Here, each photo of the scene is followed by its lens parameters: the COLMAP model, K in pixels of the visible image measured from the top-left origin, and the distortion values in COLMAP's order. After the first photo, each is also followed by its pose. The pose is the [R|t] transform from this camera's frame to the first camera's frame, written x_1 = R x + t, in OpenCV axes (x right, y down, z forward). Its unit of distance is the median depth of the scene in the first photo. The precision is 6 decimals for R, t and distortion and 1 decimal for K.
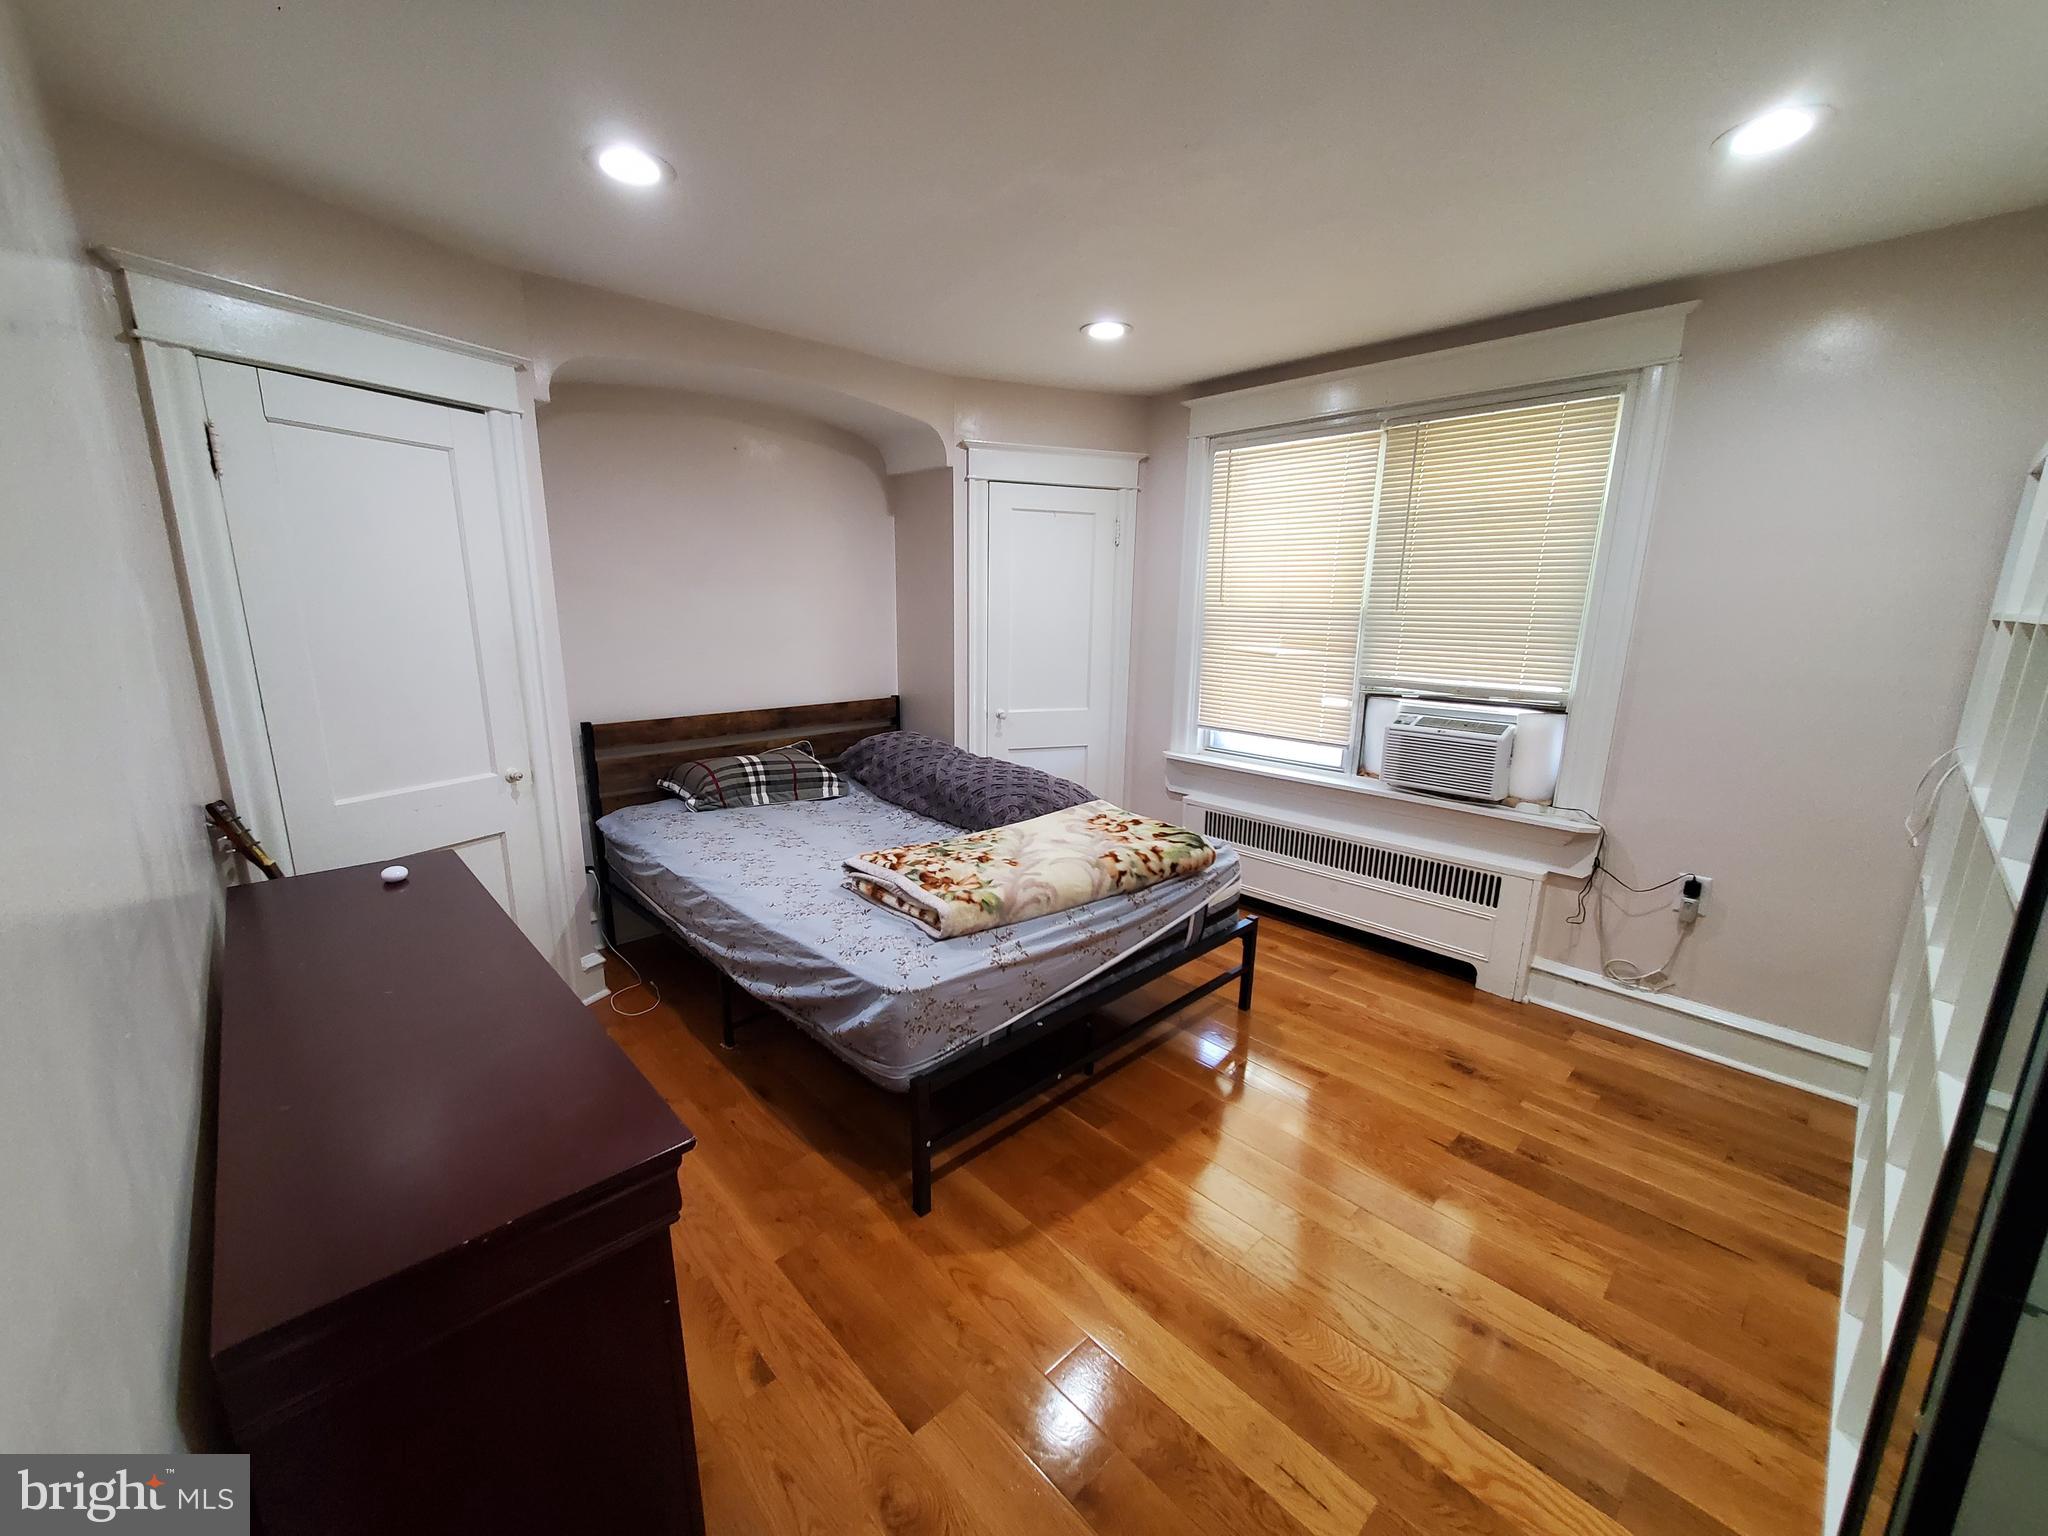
lens RADIAL K [[803.8, 0, 1017.1], [0, 803.8, 770.6], [0, 0, 1]] dist [0.001979, -0.000541]
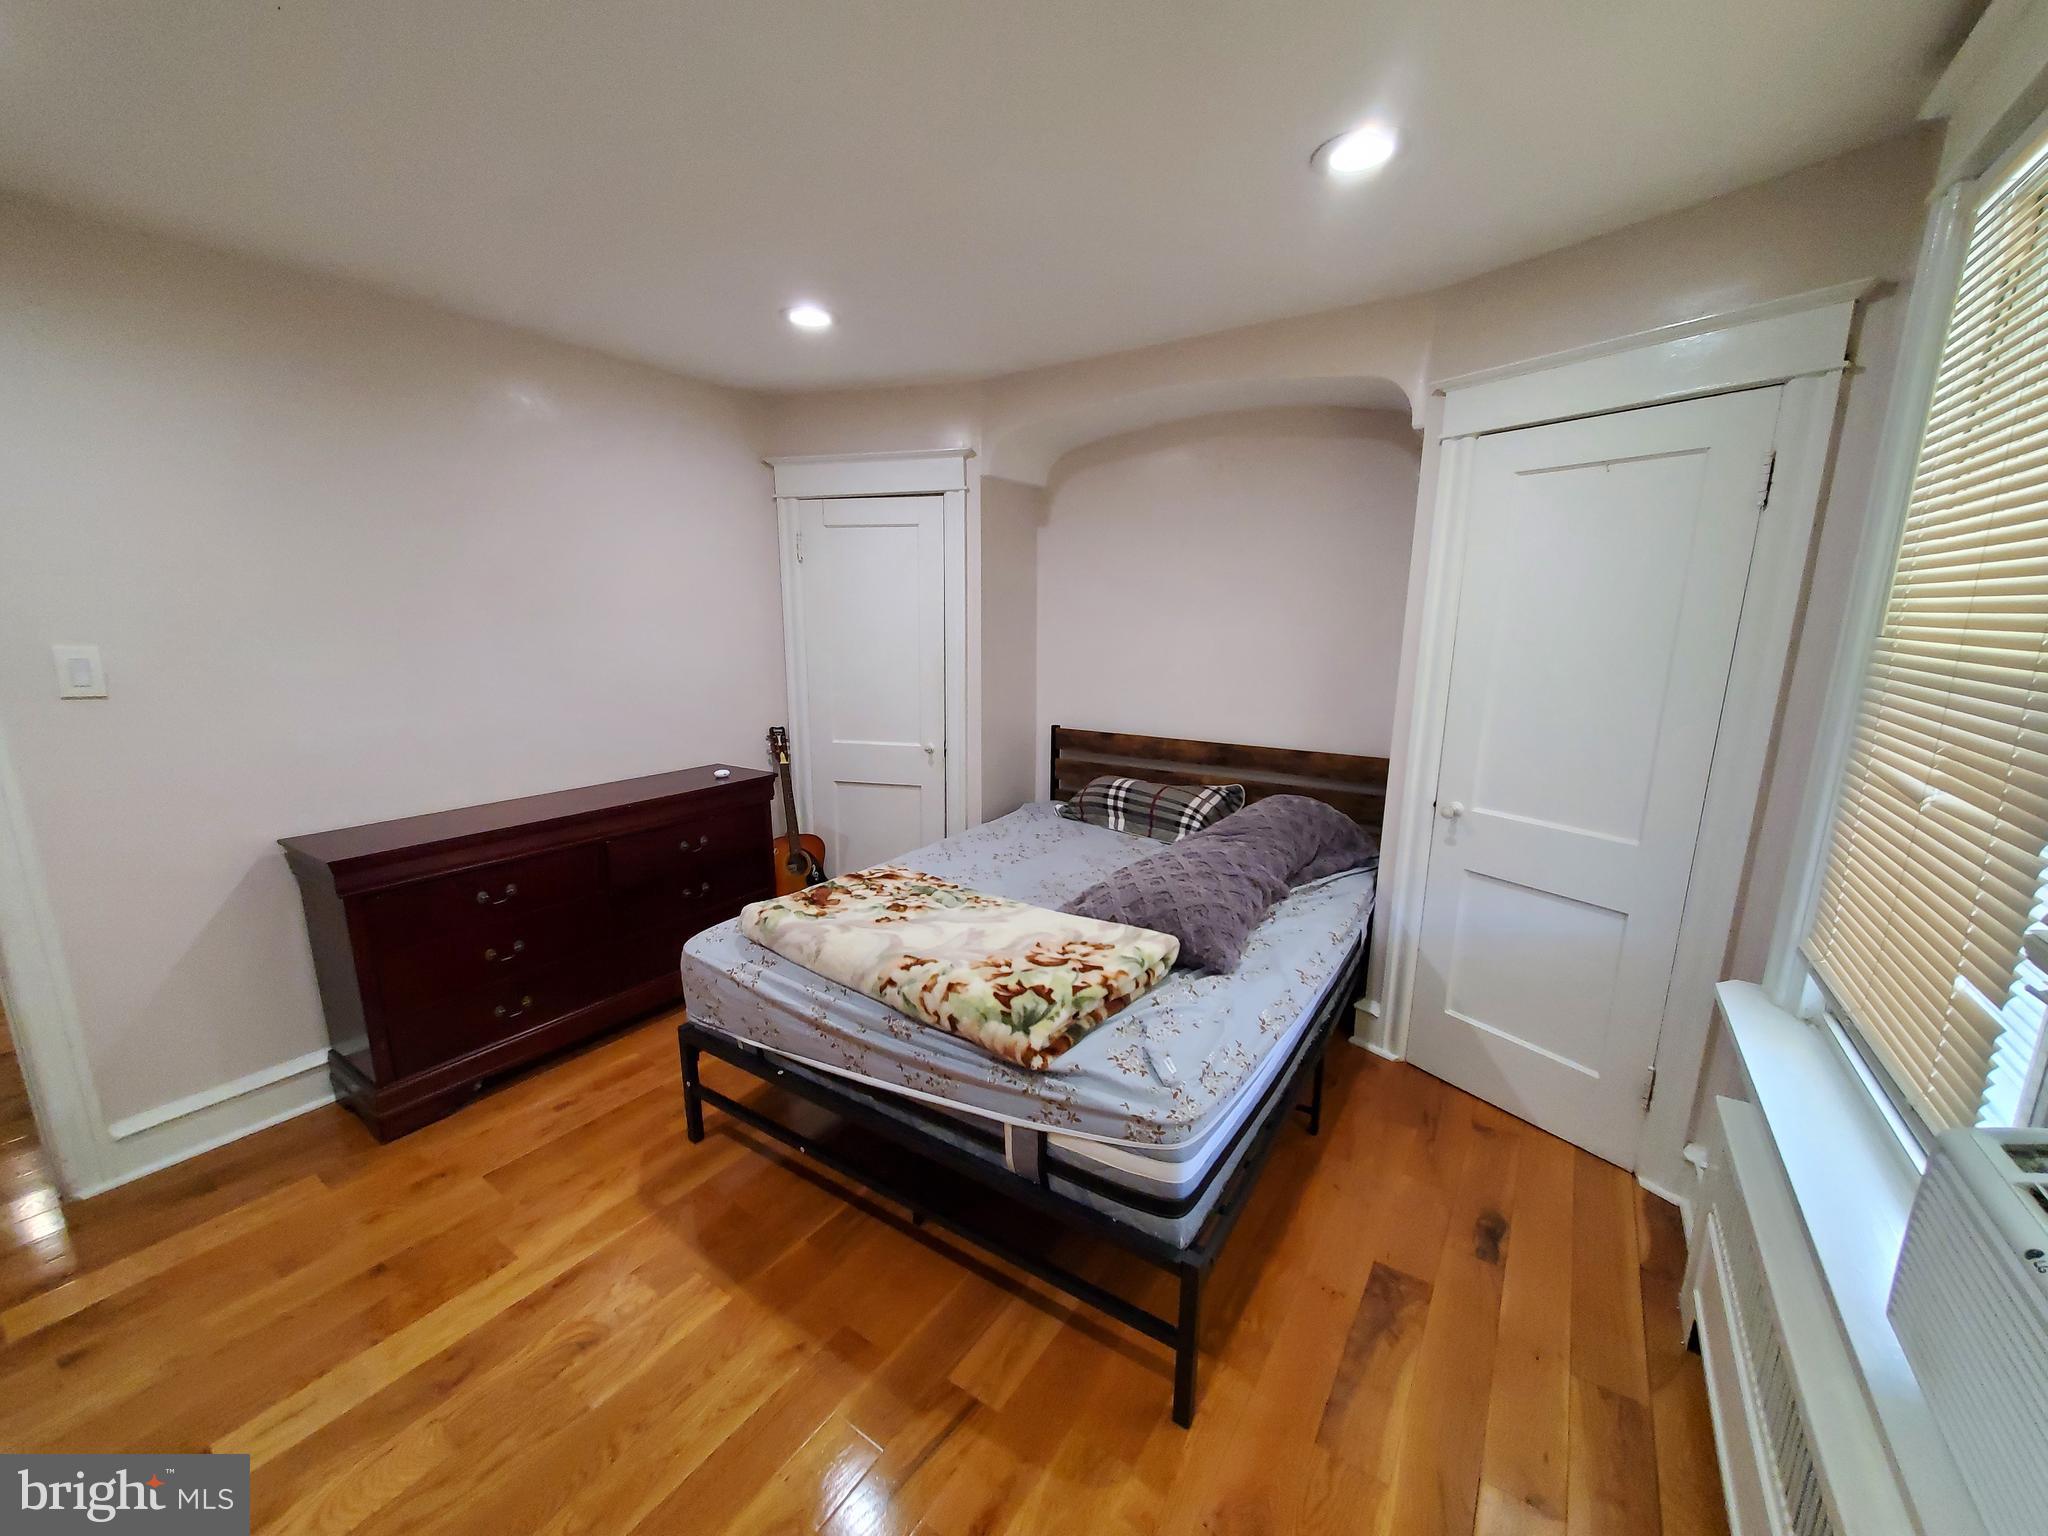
lens RADIAL K [[803.8, 0, 1017.1], [0, 803.8, 777.9], [0, 0, 1]] dist [0.001979, -0.000541]
pose [[0.225406, 0.186679, -0.956213, 0.790168], [-0.204161, 0.968730, 0.140996, -0.179758], [0.952633, 0.163440, 0.256470, 0.816425]]
